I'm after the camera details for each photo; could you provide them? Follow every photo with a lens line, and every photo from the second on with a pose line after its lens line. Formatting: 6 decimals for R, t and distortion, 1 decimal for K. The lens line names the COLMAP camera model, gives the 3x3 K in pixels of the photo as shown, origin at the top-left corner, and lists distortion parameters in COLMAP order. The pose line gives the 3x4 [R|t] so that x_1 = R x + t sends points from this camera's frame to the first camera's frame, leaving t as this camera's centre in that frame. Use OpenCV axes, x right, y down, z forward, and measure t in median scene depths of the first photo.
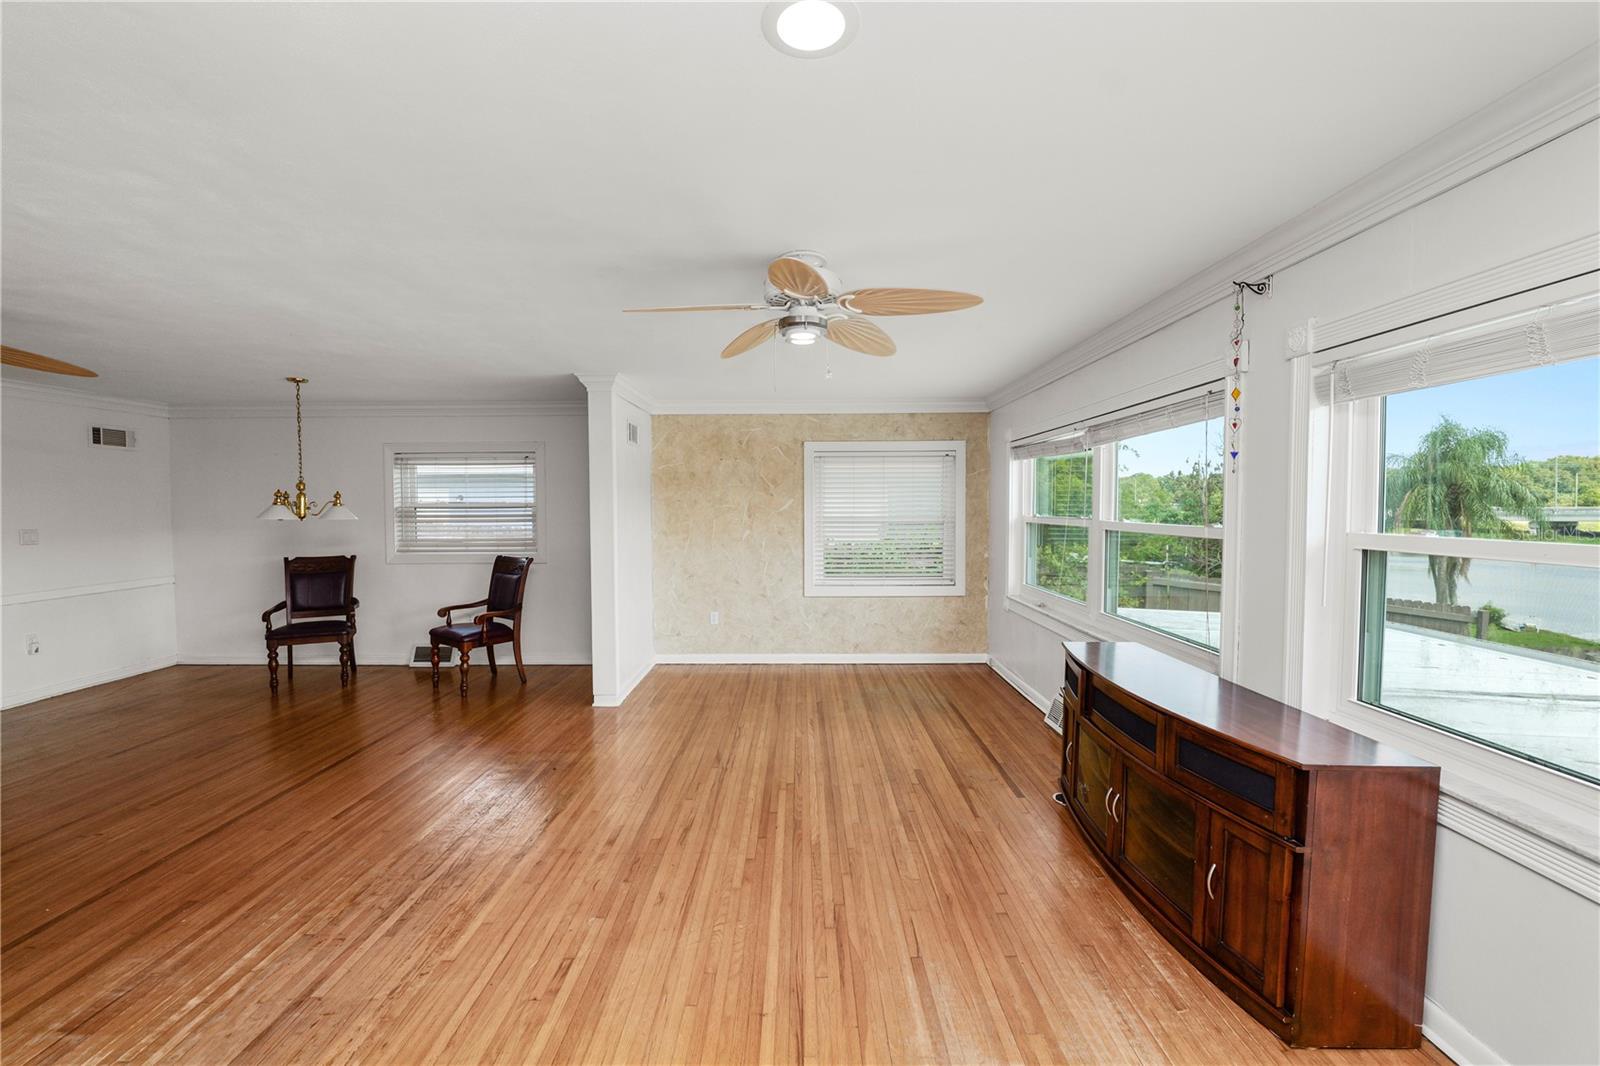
lens RADIAL K [[653.4, 0, 803.2], [0, 653.4, 528.8], [0, 0, 1]] dist [-0.011878, -0.000248]
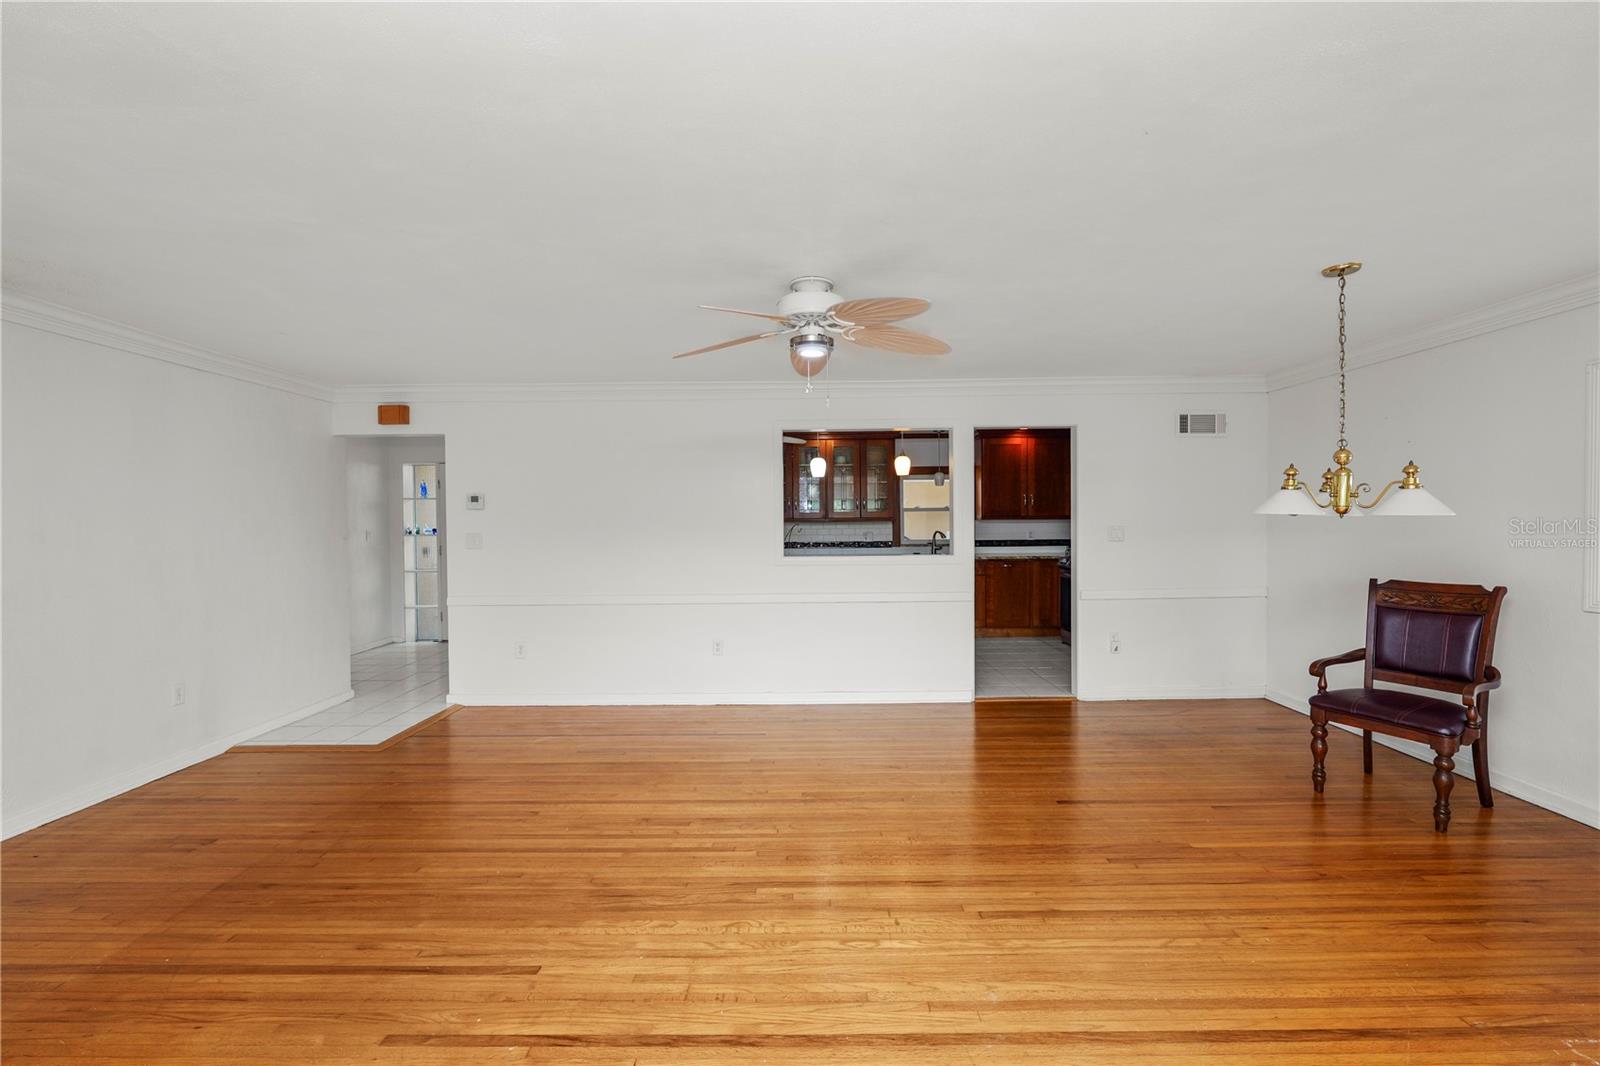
lens RADIAL K [[653.4, 0, 803.2], [0, 653.4, 528.8], [0, 0, 1]] dist [-0.011878, -0.000248]
pose [[-0.003385, 0.018769, -0.999818, -0.183666], [-0.029603, 0.999384, 0.018861, 0.000816], [0.999556, 0.029661, -0.002828, 0.474795]]
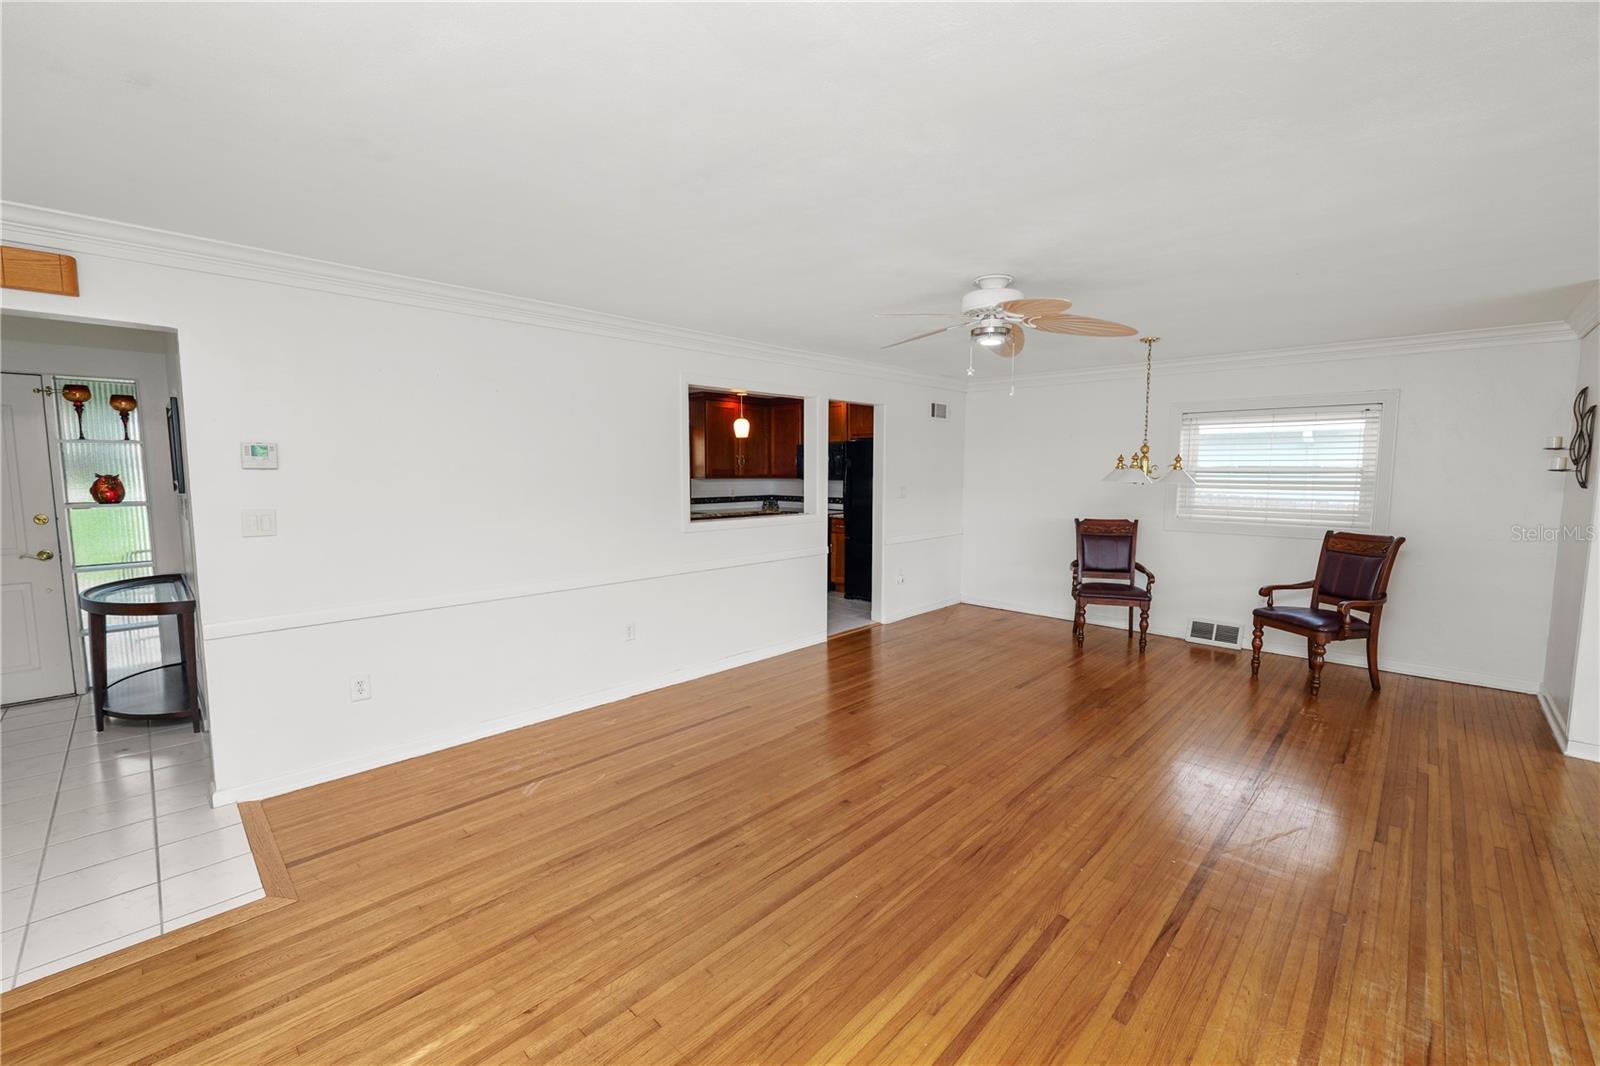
lens RADIAL K [[653.4, 0, 803.2], [0, 653.4, 528.8], [0, 0, 1]] dist [-0.011878, -0.000248]
pose [[0.719213, 0.068689, -0.691386, -0.405436], [-0.030635, 0.997268, 0.067211, 0.003650], [0.694114, -0.027159, 0.719353, -0.066017]]
